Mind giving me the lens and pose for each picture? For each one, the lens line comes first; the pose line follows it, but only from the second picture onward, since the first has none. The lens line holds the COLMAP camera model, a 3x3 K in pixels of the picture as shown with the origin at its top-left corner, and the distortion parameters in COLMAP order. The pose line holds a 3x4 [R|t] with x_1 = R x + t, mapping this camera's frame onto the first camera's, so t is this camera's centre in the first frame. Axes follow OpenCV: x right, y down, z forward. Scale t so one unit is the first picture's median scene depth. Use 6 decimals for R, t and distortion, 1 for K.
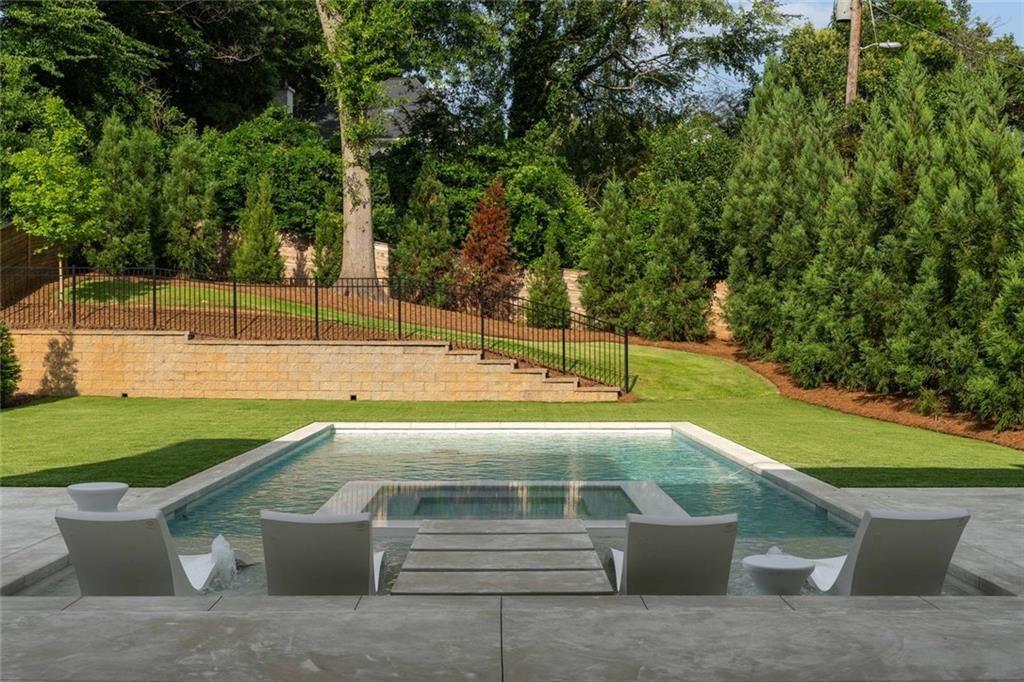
lens RADIAL K [[1195.9, 0, 511.3], [0, 1195.9, 341.5], [0, 0, 1]] dist [0.017072, 0.000000]
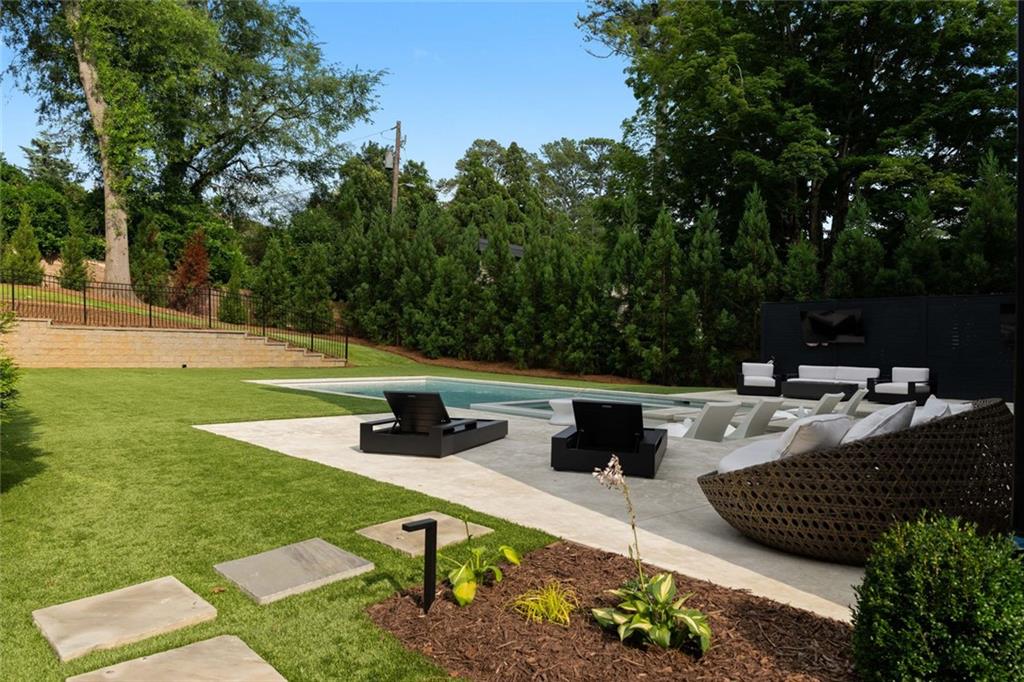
lens RADIAL K [[687.2, 0, 513.0], [0, 687.2, 341.0], [0, 0, 1]] dist [0.000937, -0.000758]
pose [[0.735617, 0.014659, 0.677239, -0.408401], [-0.016400, 0.999858, -0.003829, 0.011029], [-0.677199, -0.008290, 0.735754, 0.072689]]
